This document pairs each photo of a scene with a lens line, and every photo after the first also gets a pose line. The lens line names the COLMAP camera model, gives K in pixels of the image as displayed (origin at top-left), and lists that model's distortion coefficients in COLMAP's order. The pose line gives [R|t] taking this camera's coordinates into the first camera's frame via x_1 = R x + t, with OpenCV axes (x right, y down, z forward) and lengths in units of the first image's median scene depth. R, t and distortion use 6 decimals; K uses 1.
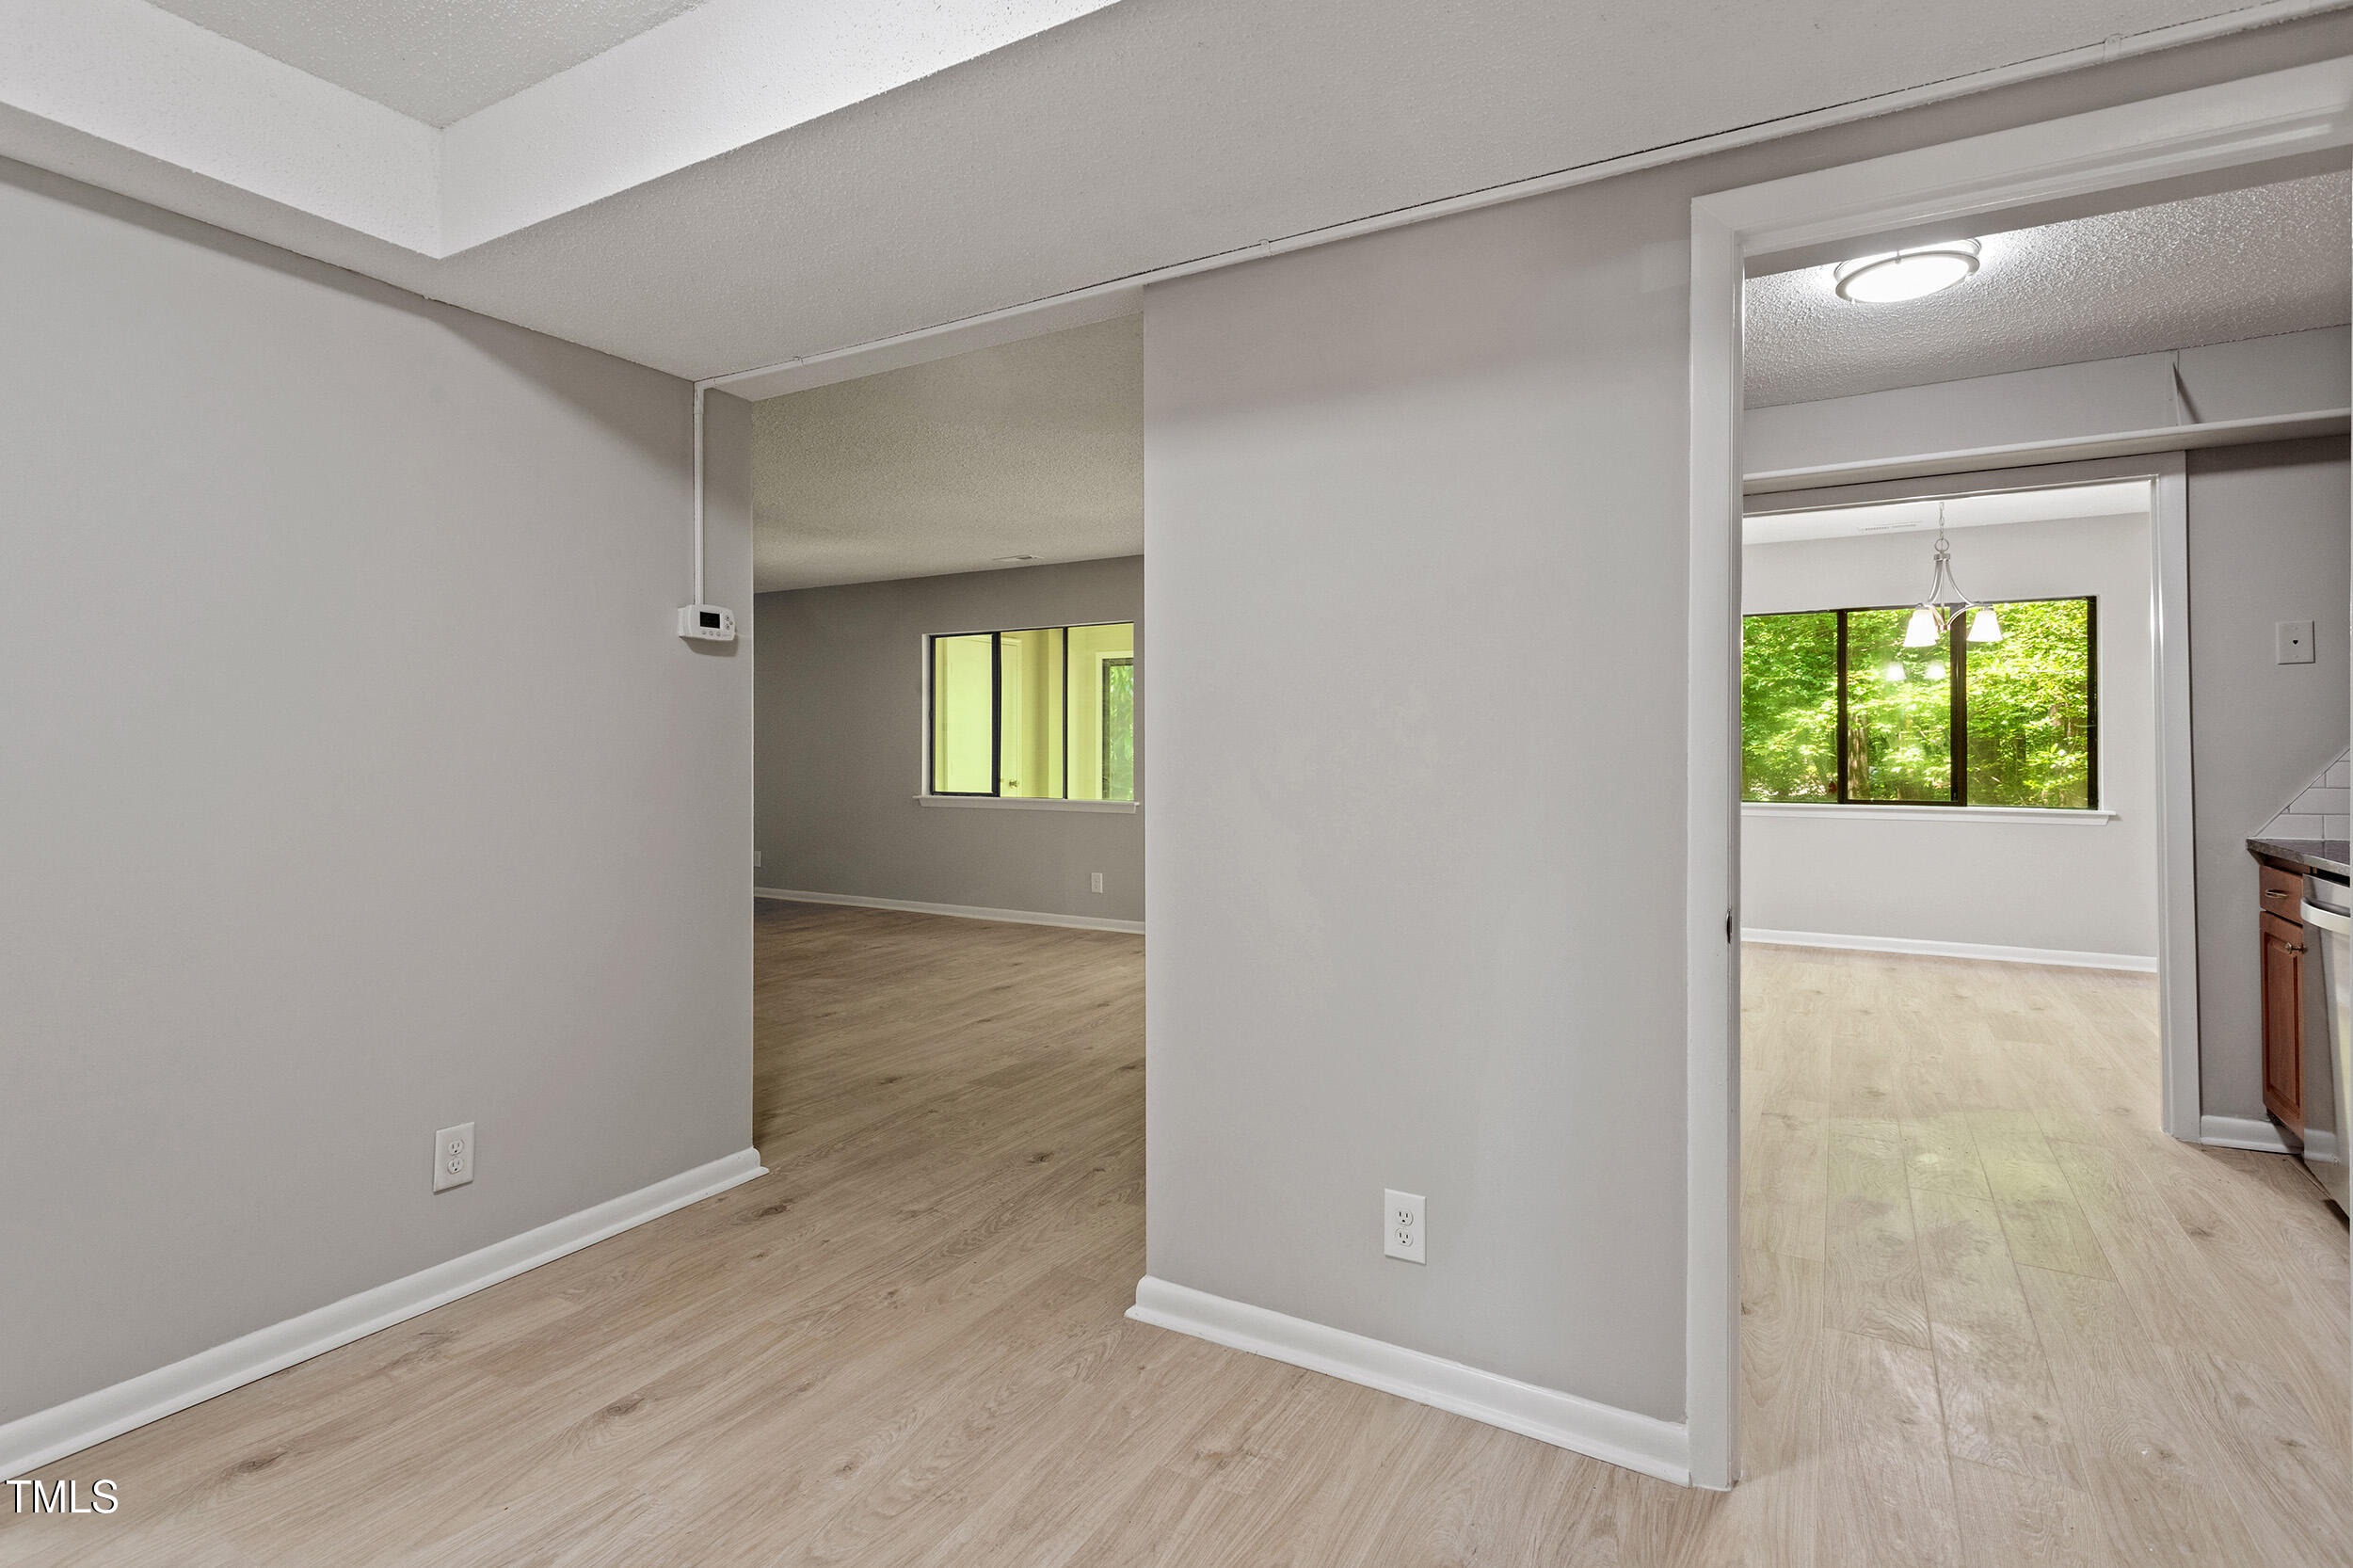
lens RADIAL K [[1125.2, 0, 1156.1], [0, 1125.2, 727.9], [0, 0, 1]] dist [0.006682, 0.000678]
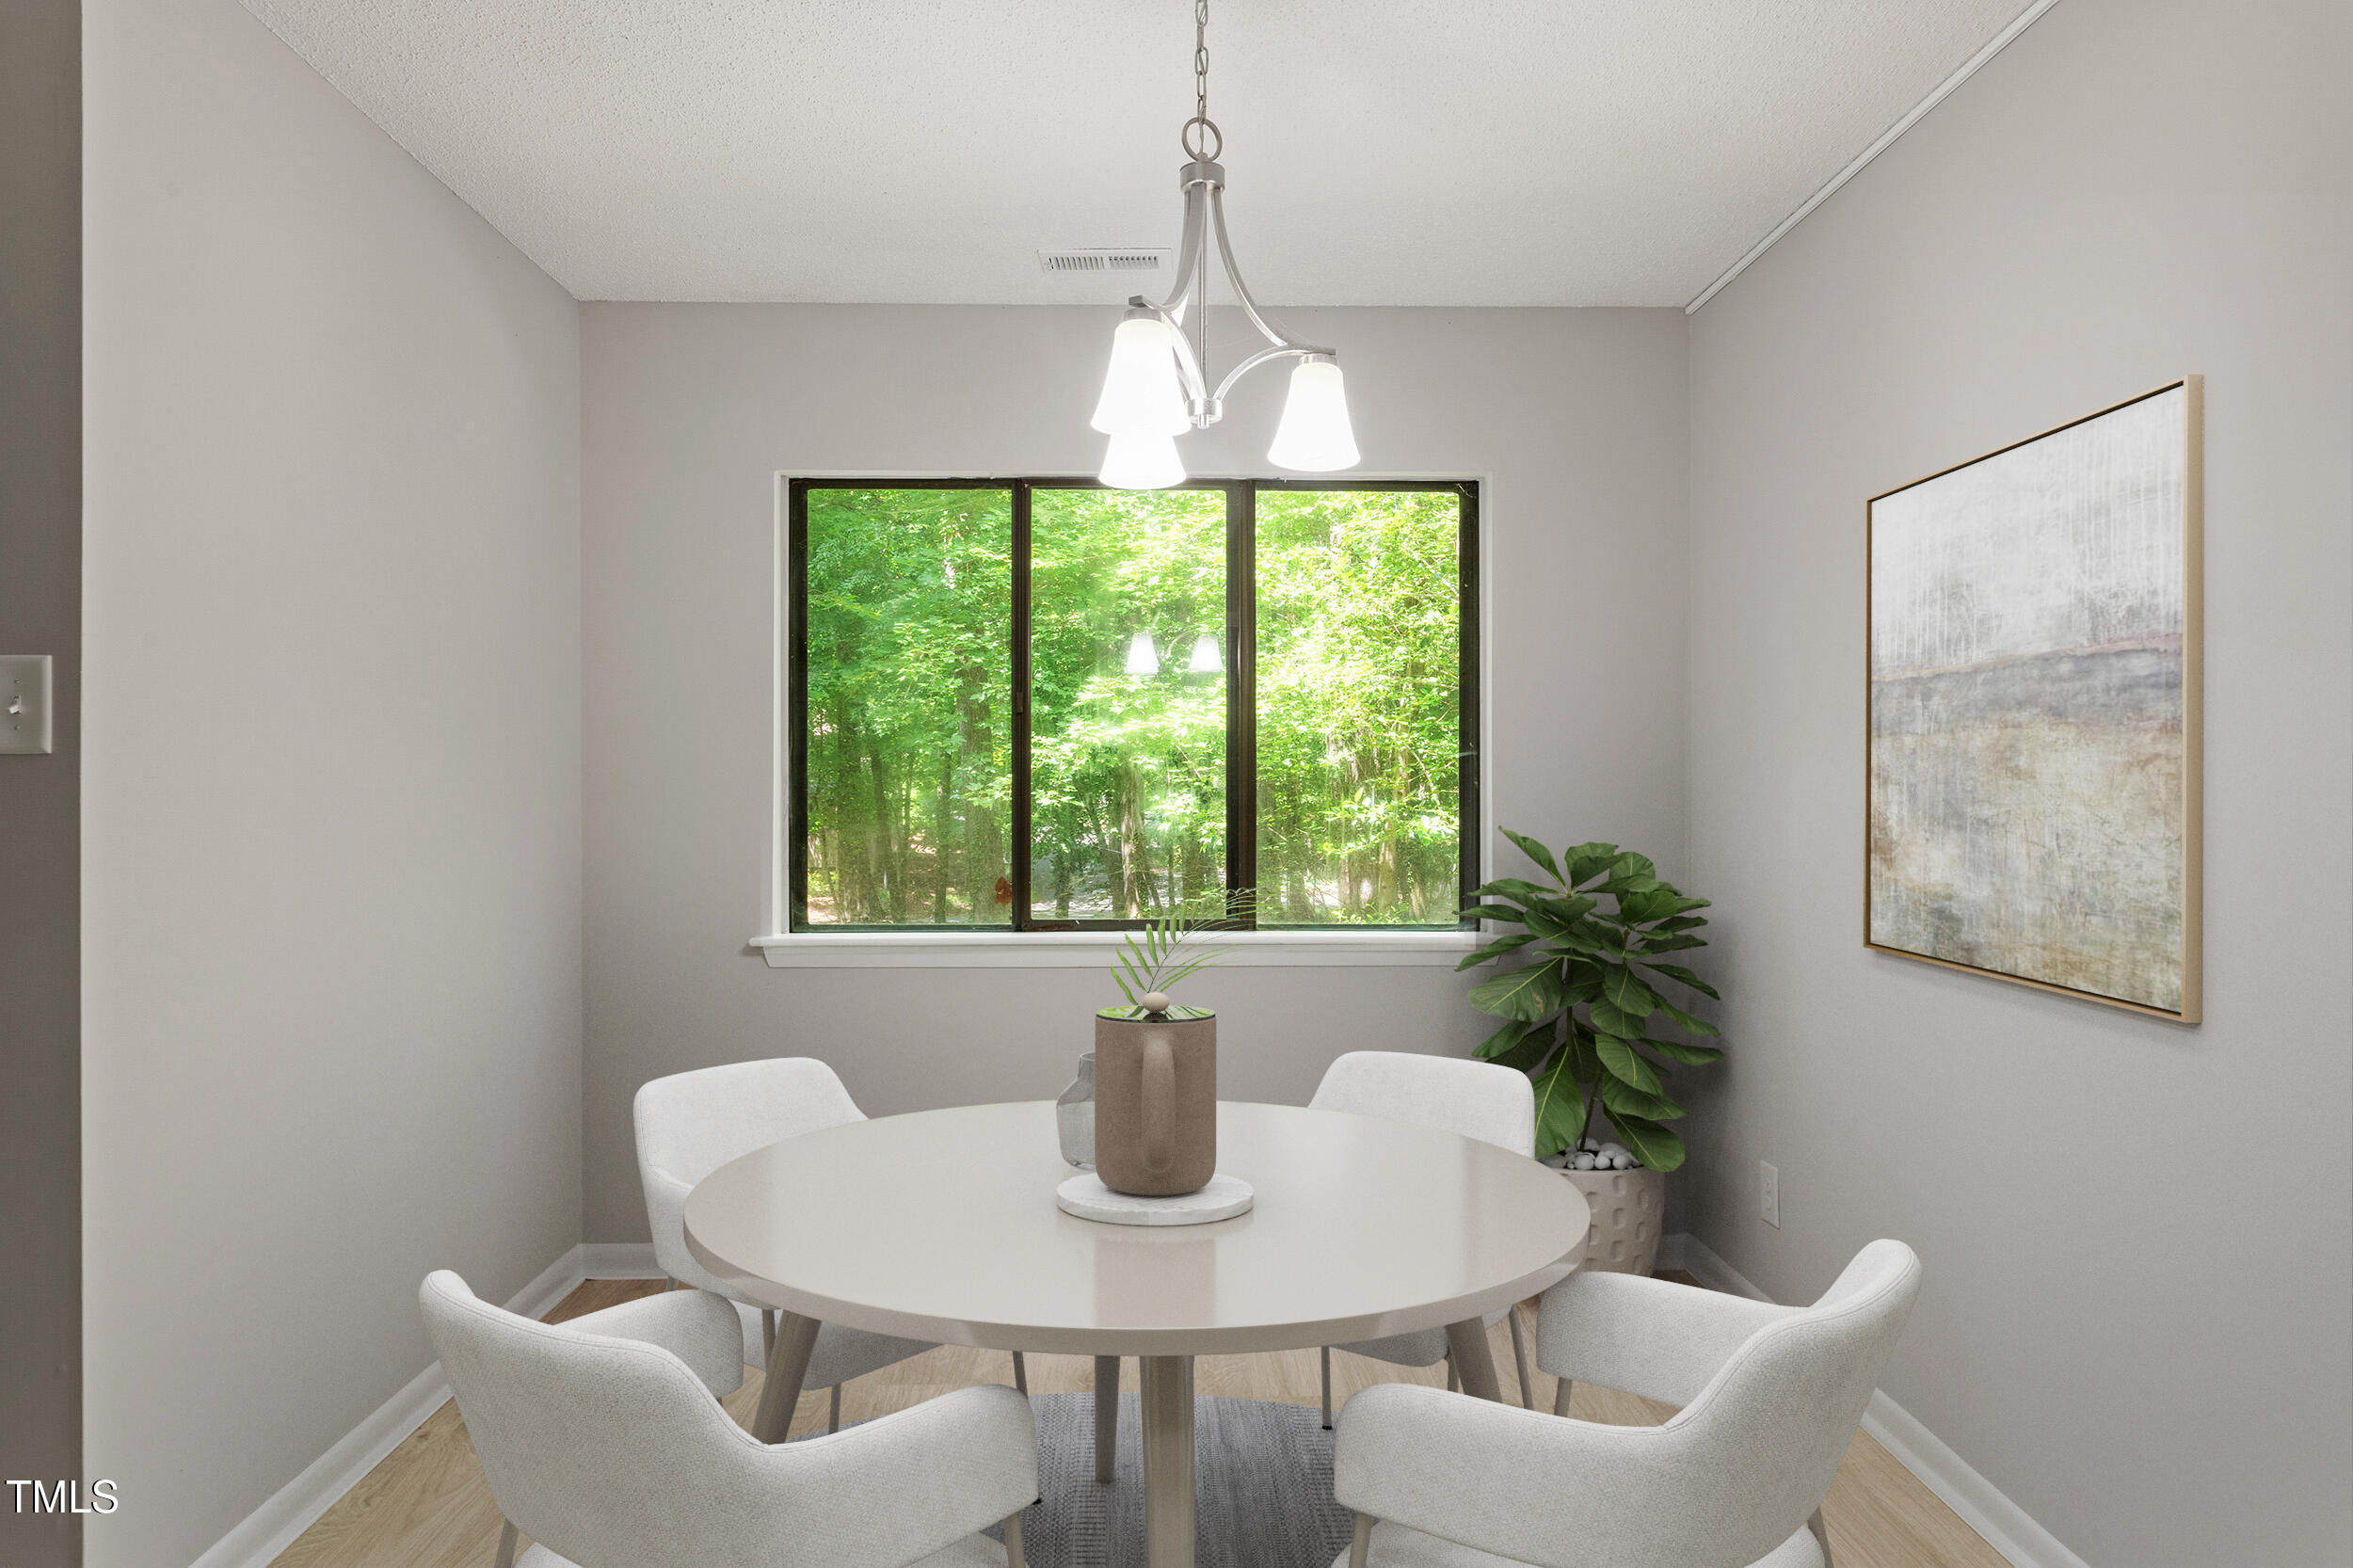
lens RADIAL K [[1439.2, 0, 1176.2], [0, 1439.2, 785.0], [0, 0, 1]] dist [0.000236, -0.000018]
pose [[0.839825, 0.000445, 0.542857, 0.231217], [-0.006832, 0.999929, 0.009750, 0.004202], [-0.542814, -0.011897, 0.839768, 0.326290]]
